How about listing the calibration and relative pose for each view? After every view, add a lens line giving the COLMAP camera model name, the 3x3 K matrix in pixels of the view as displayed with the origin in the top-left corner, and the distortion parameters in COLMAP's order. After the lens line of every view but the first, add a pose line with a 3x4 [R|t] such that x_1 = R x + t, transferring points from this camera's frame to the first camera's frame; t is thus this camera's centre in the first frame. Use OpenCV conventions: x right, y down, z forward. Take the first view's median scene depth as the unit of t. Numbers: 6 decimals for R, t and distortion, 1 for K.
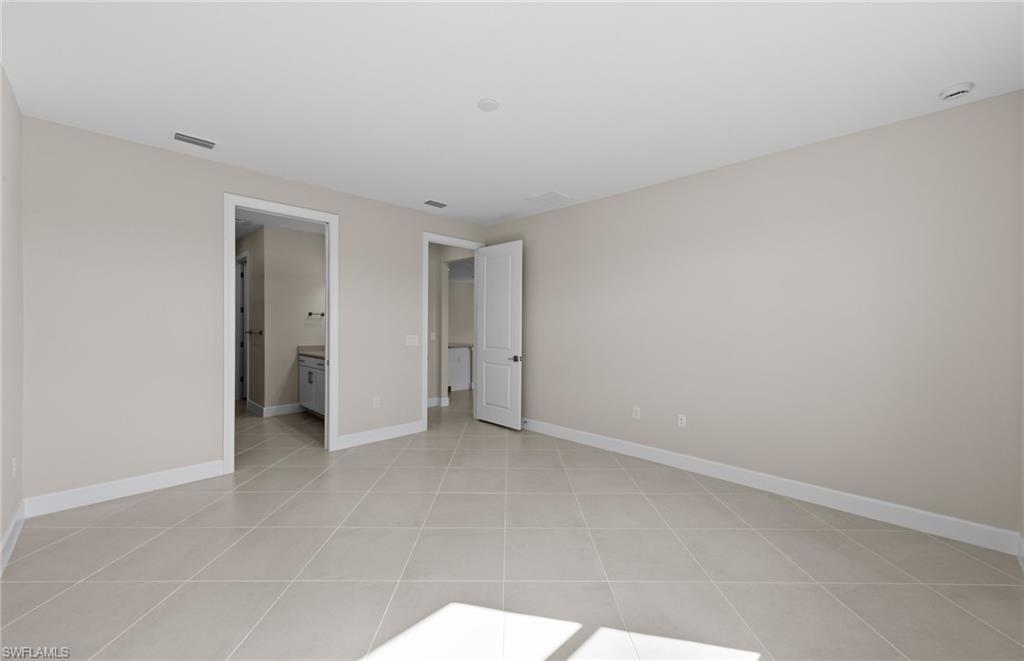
lens RADIAL K [[401.9, 0, 510.6], [0, 401.9, 324.2], [0, 0, 1]] dist [0.008265, -0.000092]
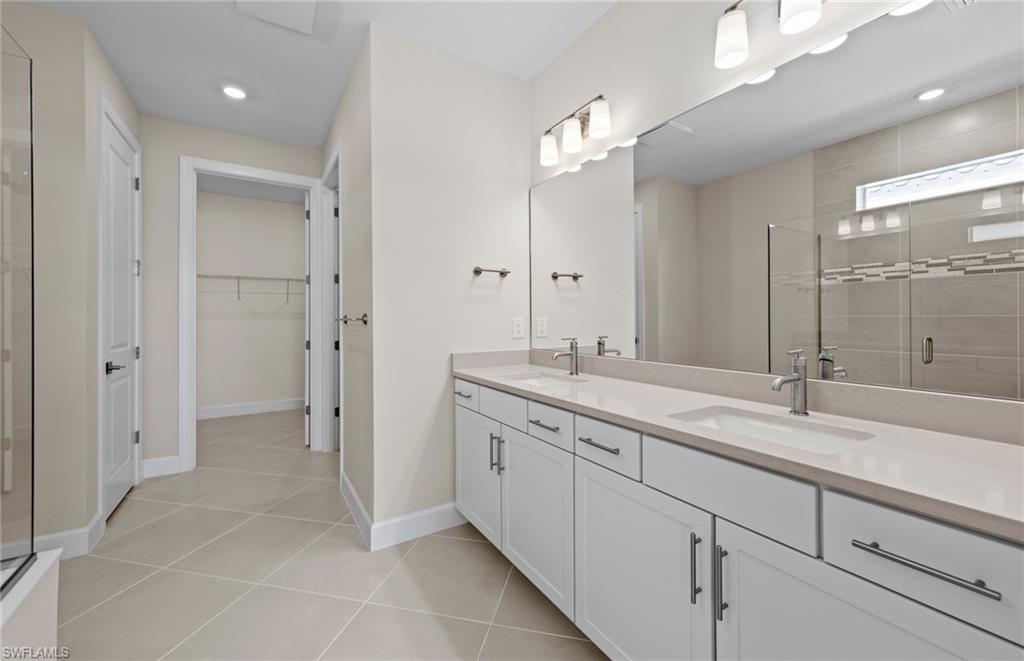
lens RADIAL K [[401.9, 0, 510.6], [0, 401.9, 324.2], [0, 0, 1]] dist [0.008265, -0.000092]
pose [[0.973366, -0.001906, -0.229250, -0.387190], [0.003466, 0.999973, 0.006402, 0.024116], [0.229232, -0.007026, 0.973346, 0.645012]]
